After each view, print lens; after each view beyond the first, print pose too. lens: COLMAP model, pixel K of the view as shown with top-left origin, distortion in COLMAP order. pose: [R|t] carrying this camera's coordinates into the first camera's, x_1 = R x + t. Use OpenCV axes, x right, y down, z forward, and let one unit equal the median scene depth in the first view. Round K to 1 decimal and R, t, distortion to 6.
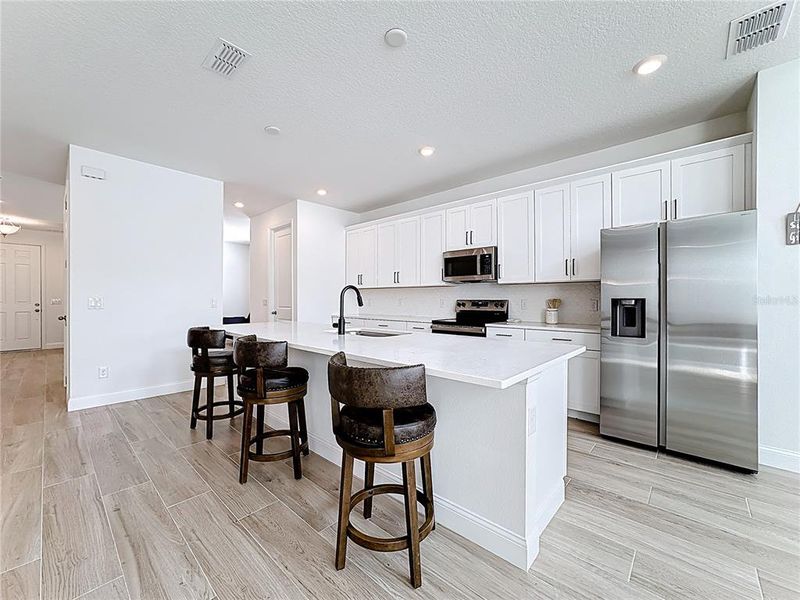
lens RADIAL K [[334.0, 0, 400.0], [0, 334.0, 300.0], [0, 0, 1]] dist [-0.036180, 0.015018]
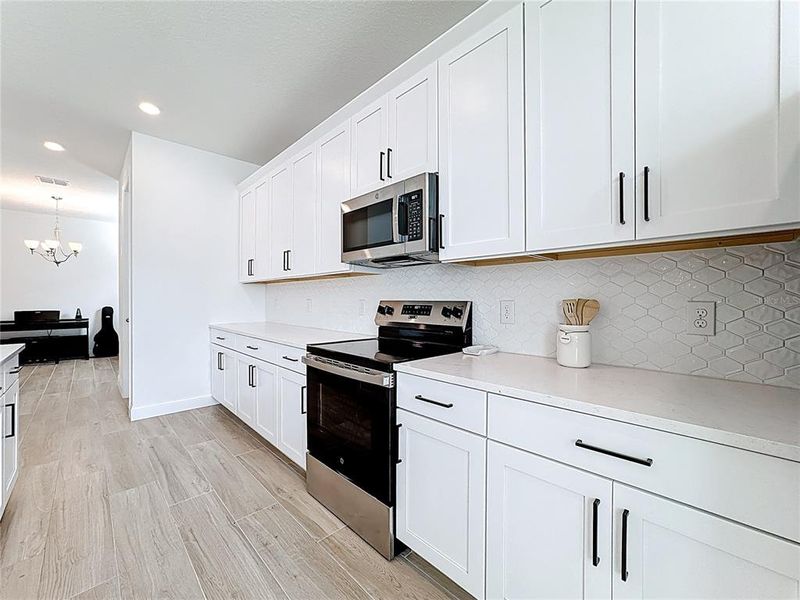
lens RADIAL K [[334.0, 0, 400.0], [0, 334.0, 300.0], [0, 0, 1]] dist [-0.036180, 0.015018]
pose [[0.999270, 0.003005, -0.038090, 0.248350], [-0.003179, 0.999985, -0.004524, 0.000245], [0.038076, 0.004642, 0.999264, 0.554046]]
